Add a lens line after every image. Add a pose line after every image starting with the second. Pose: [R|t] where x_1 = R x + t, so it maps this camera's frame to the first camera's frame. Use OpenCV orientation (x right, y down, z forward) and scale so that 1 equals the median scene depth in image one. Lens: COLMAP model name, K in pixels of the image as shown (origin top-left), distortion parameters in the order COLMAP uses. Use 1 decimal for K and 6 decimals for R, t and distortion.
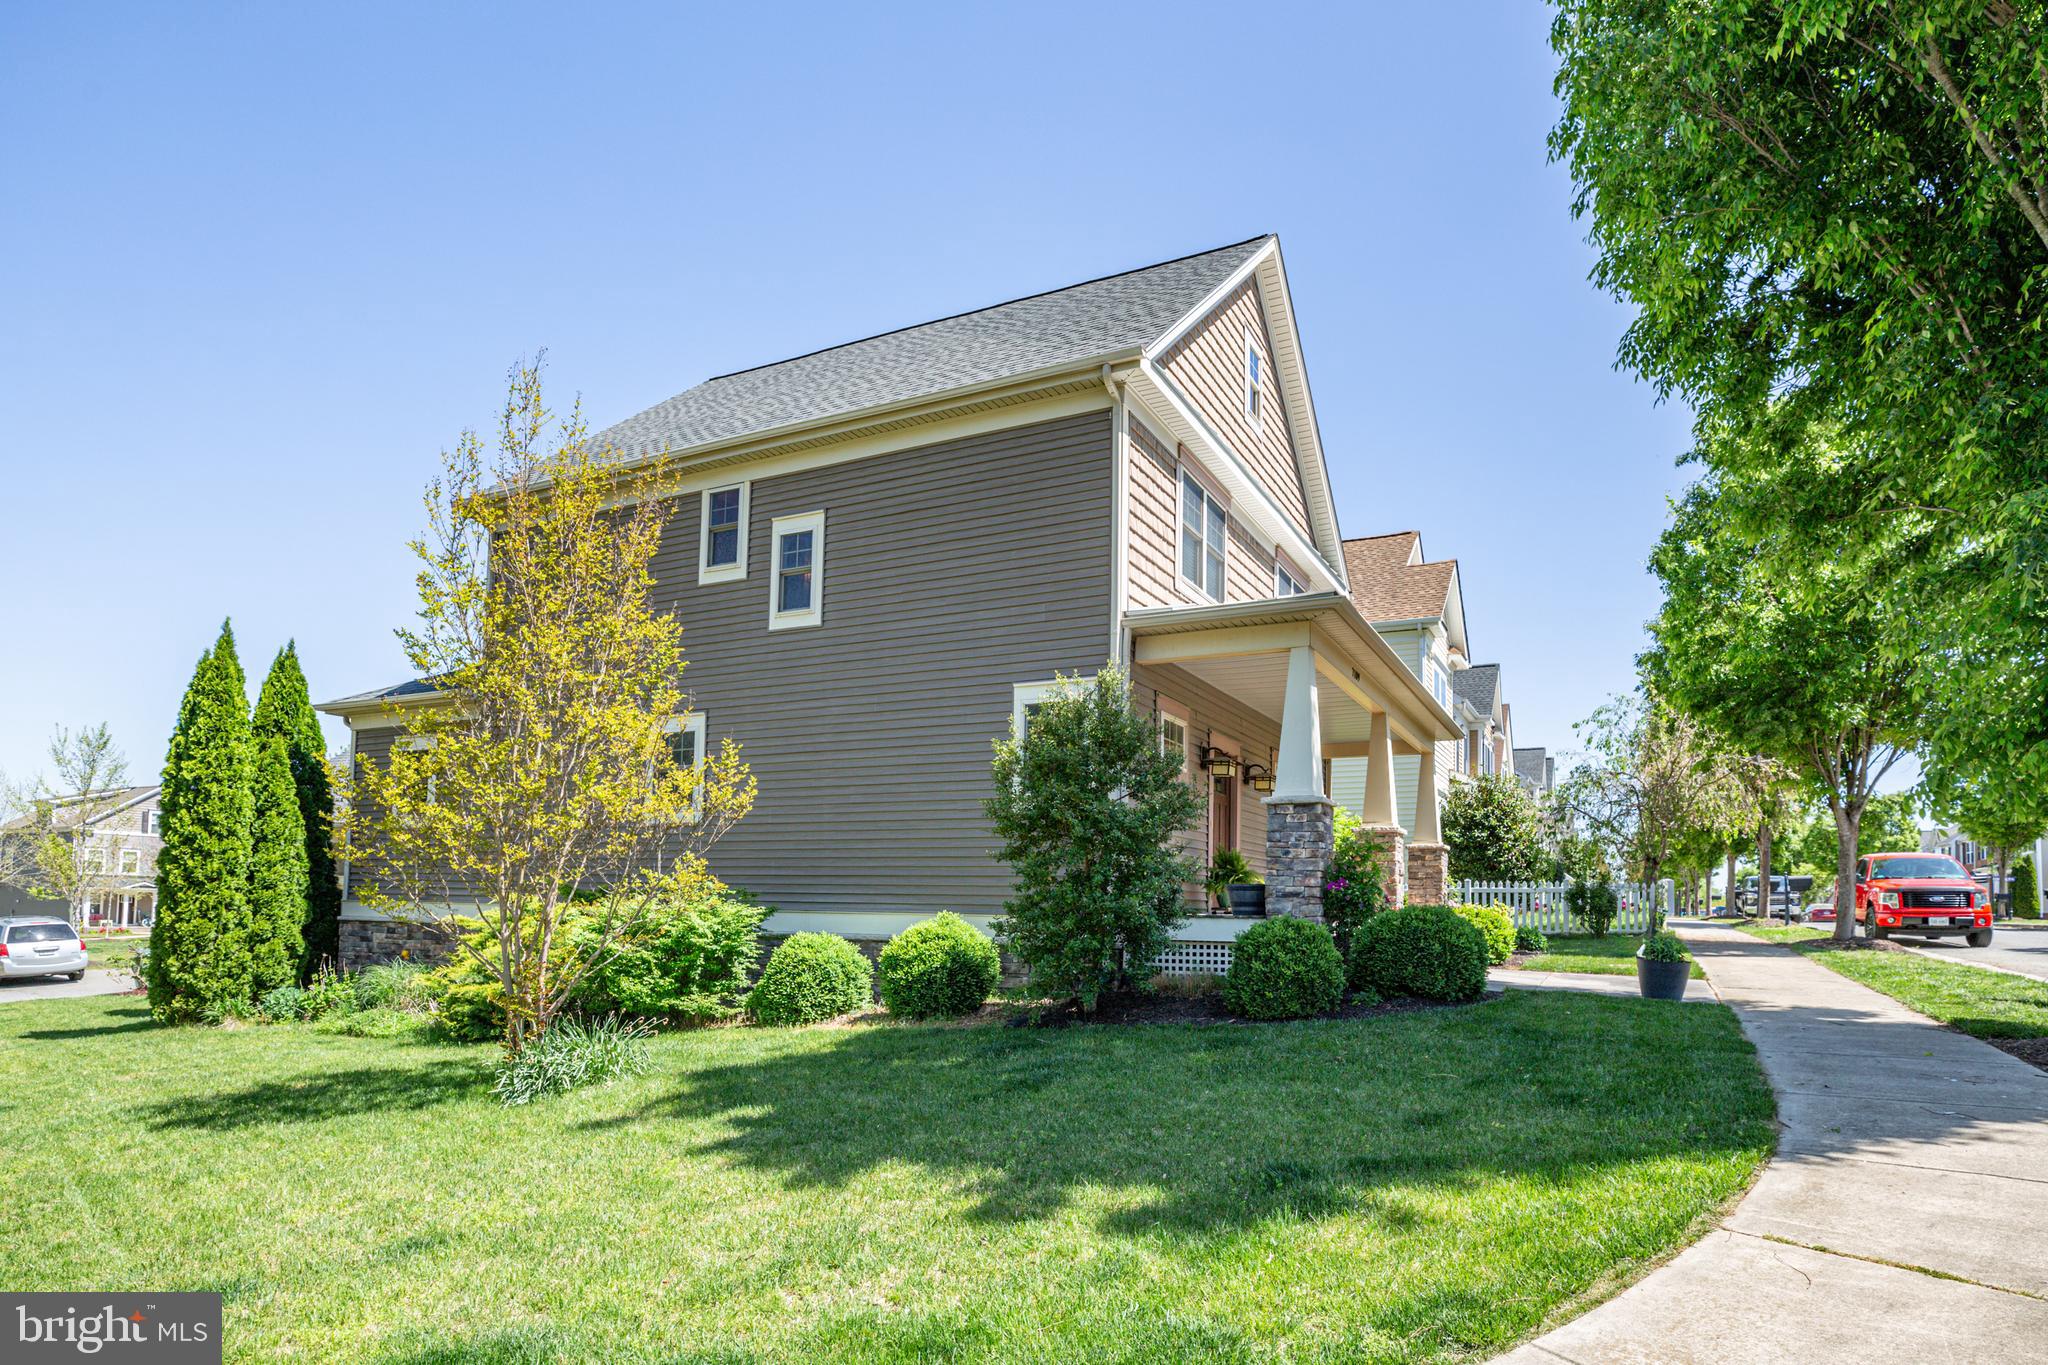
lens RADIAL K [[1098.3, 0, 1094.5], [0, 1098.3, 690.3], [0, 0, 1]] dist [-0.014767, 0.000202]
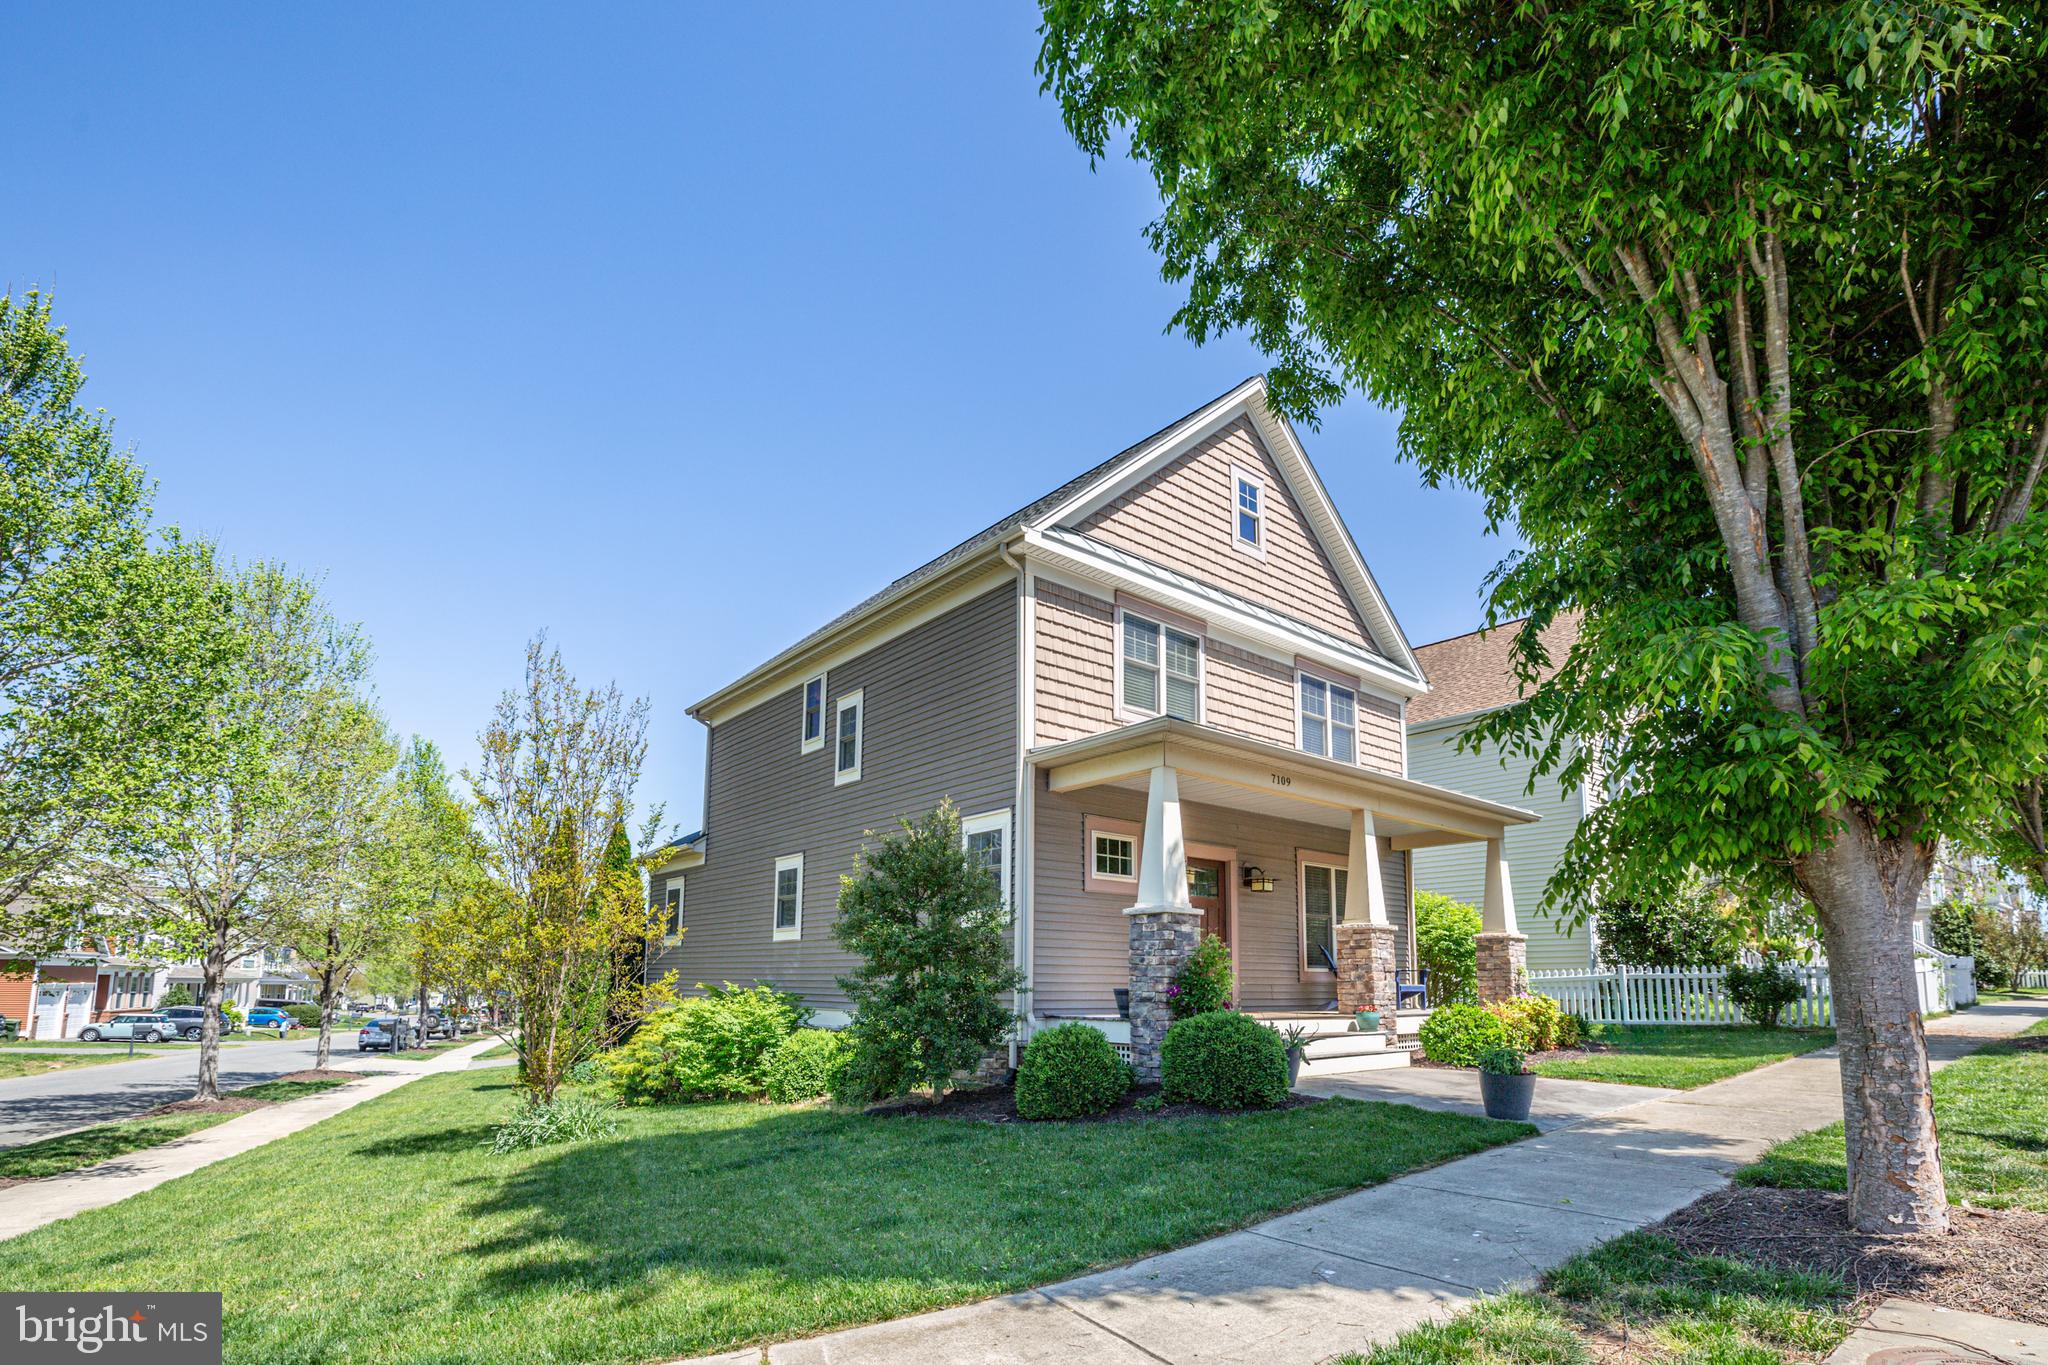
lens RADIAL K [[968.8, 0, 1025.6], [0, 968.8, 717.6], [0, 0, 1]] dist [-0.023741, -0.000145]
pose [[0.905808, -0.120642, -0.406149, 0.389129], [0.089245, 0.991425, -0.095454, -0.006621], [0.414182, 0.050216, 0.908808, 0.058917]]
